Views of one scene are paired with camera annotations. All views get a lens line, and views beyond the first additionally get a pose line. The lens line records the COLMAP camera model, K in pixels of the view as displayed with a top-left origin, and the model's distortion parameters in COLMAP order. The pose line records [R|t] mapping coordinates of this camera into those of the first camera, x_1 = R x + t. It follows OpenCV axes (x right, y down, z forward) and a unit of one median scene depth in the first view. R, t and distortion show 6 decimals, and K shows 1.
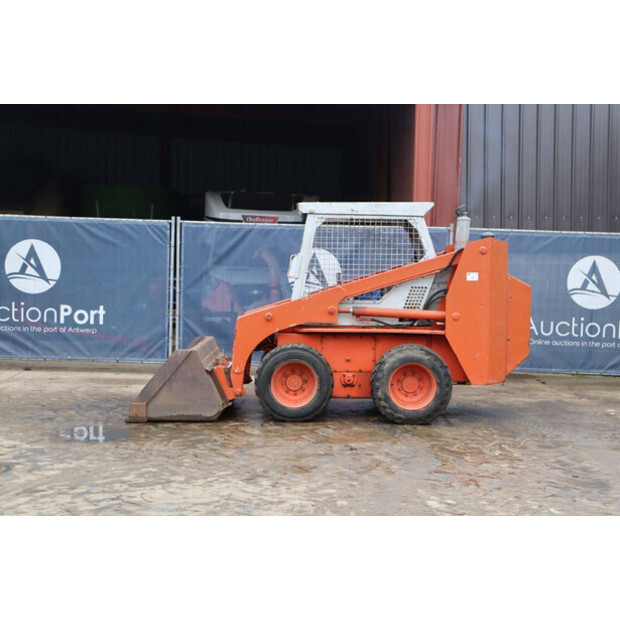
lens RADIAL K [[1066.8, 0, 310.0], [0, 1066.8, 310.0], [0, 0, 1]] dist [0.174465, 0.171847]
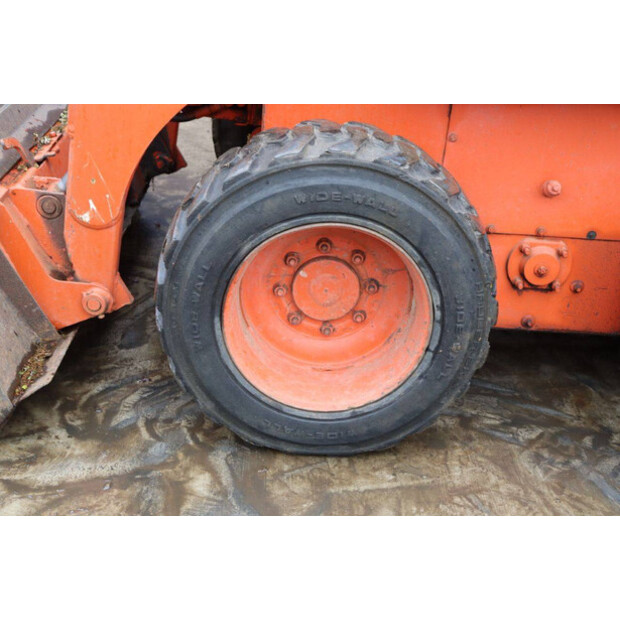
lens RADIAL K [[960.0, 0, 310.0], [0, 960.0, 310.0], [0, 0, 1]] dist [0.145159, 0.075111]
pose [[0.998267, 0.054198, 0.022913, -0.022413], [-0.058842, 0.919068, 0.389681, -0.011522], [0.000061, -0.390354, 0.920665, 0.786052]]
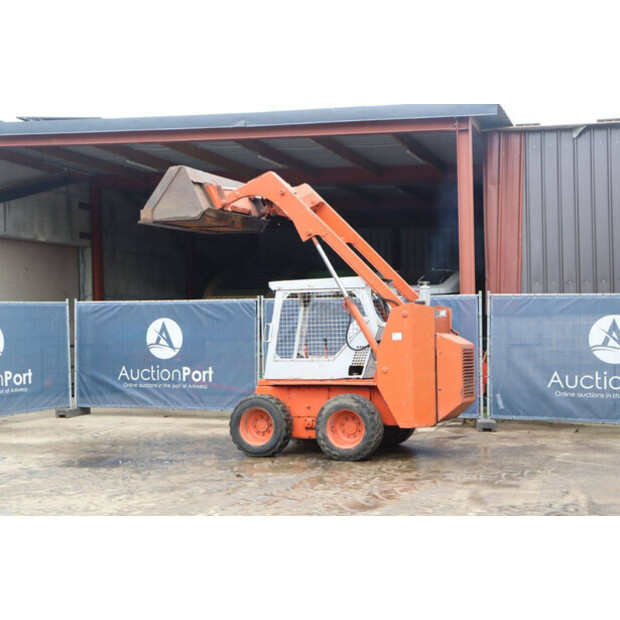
lens RADIAL K [[926.8, 0, 310.0], [0, 926.8, 310.0], [0, 0, 1]] dist [0.093551, 0.155984]
pose [[0.929444, -0.038694, -0.366929, 0.432938], [0.013349, 0.997361, -0.071363, 0.011426], [0.368722, 0.061430, 0.927508, 0.006131]]
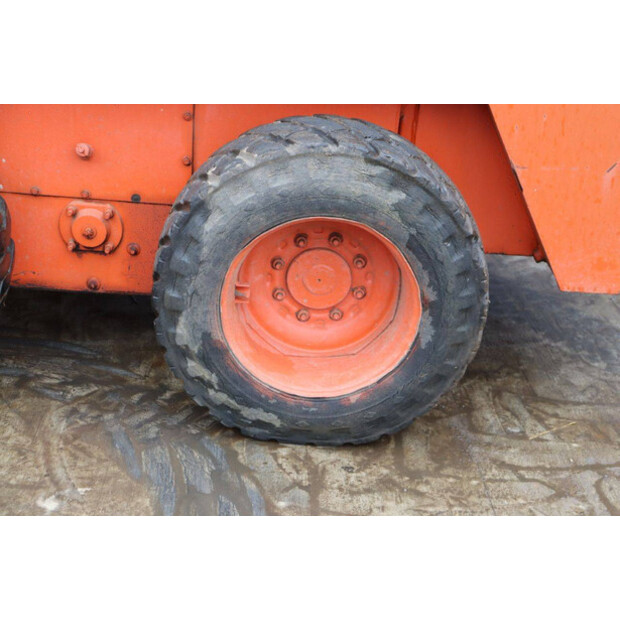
lens RADIAL K [[980.0, 0, 310.0], [0, 980.0, 310.0], [0, 0, 1]] dist [0.143401, 0.048483]
pose [[0.998457, 0.051697, 0.020256, 0.085901], [-0.055514, 0.922579, 0.381794, -0.011456], [0.001050, -0.382330, 0.924025, 0.771240]]
